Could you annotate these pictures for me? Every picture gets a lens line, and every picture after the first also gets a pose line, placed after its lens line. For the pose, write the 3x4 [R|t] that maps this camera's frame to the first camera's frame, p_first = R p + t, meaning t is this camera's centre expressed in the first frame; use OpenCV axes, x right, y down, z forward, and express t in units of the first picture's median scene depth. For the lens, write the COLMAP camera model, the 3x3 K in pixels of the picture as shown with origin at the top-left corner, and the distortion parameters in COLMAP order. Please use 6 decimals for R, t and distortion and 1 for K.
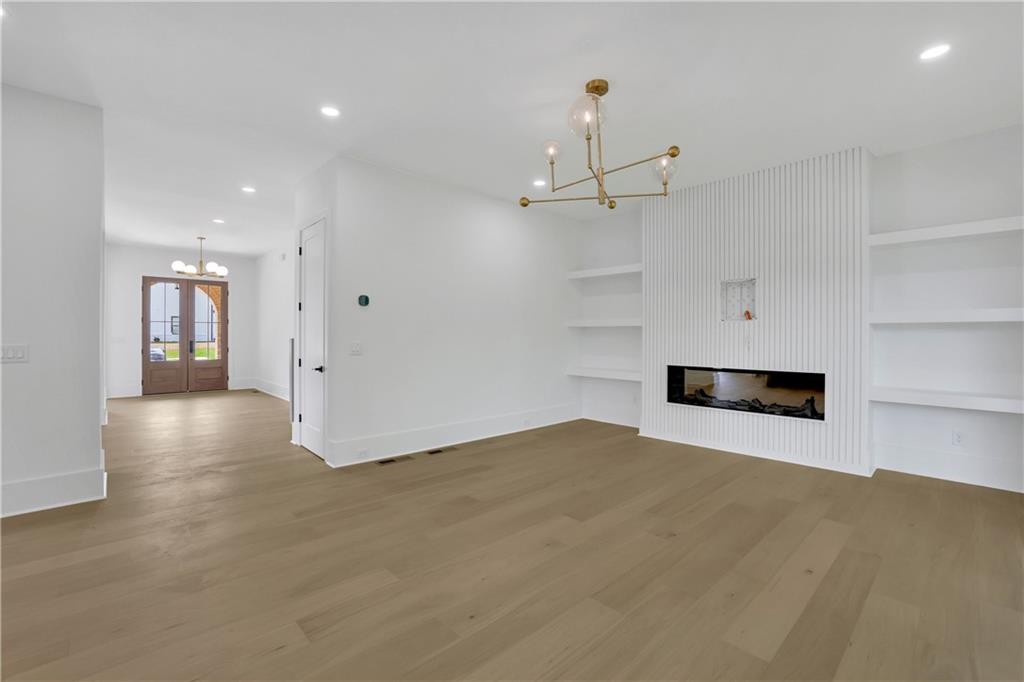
lens RADIAL K [[443.5, 0, 516.9], [0, 443.5, 336.4], [0, 0, 1]] dist [-0.022658, 0.006817]
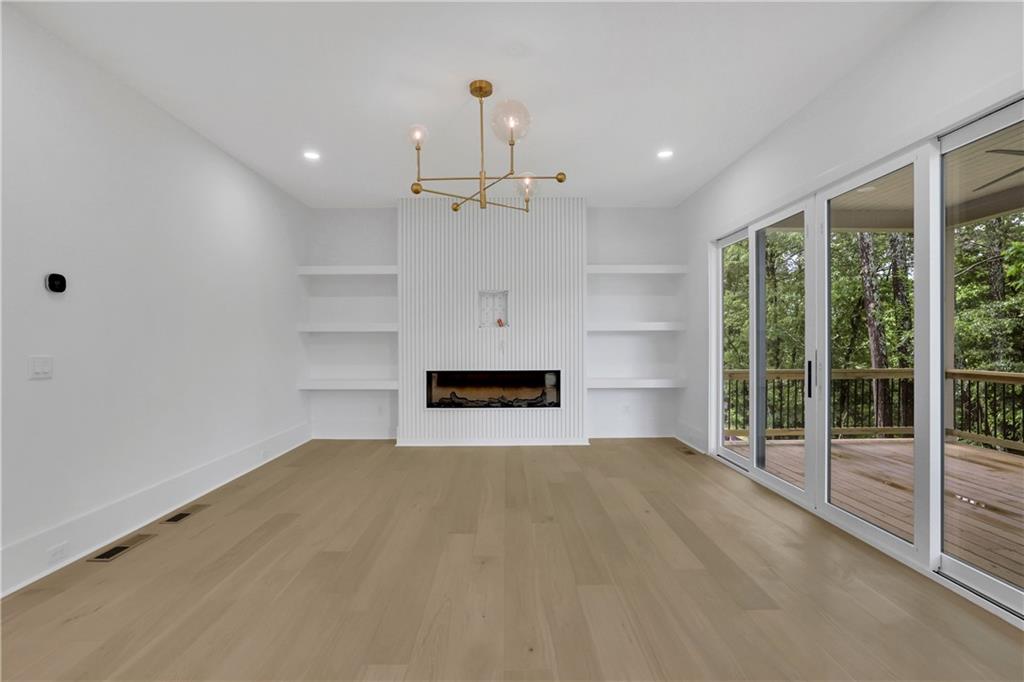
lens RADIAL K [[474.1, 0, 505.7], [0, 474.1, 343.4], [0, 0, 1]] dist [-0.017517, 0.001944]
pose [[0.686420, -0.010261, 0.727133, -0.357038], [0.009328, 0.999942, 0.005305, -0.001137], [-0.727145, 0.003141, 0.686477, 0.154978]]
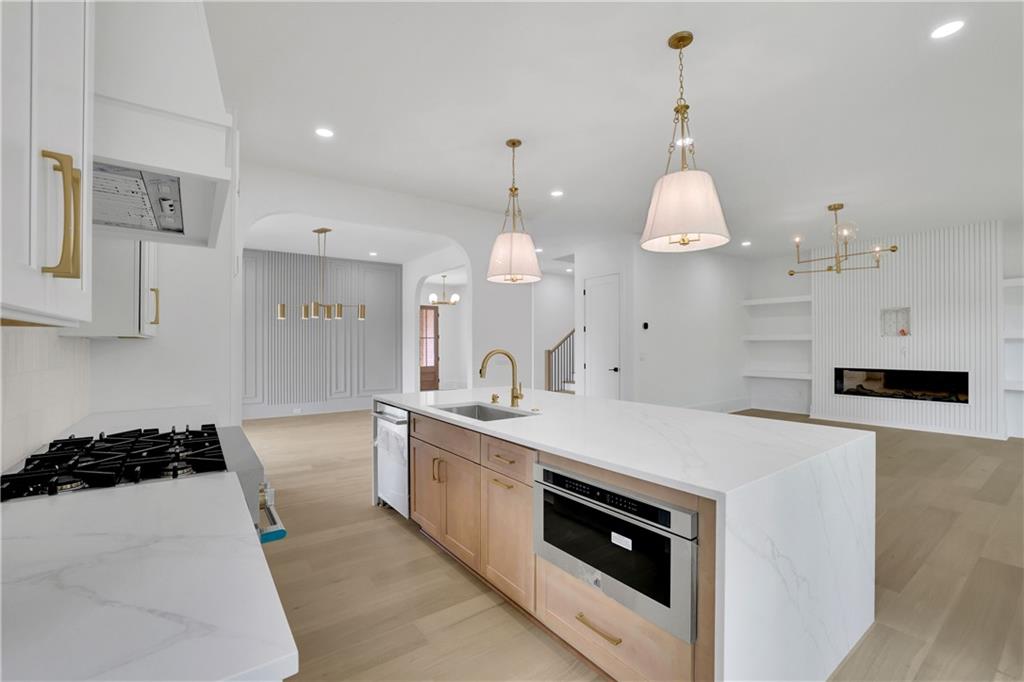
lens RADIAL K [[443.5, 0, 511.5], [0, 443.5, 341.6], [0, 0, 1]] dist [-0.022658, 0.006817]
pose [[0.992914, -0.006555, -0.118652, -0.586222], [0.005329, 0.999929, -0.010641, -0.009831], [0.118714, 0.009933, 0.992879, -0.580572]]
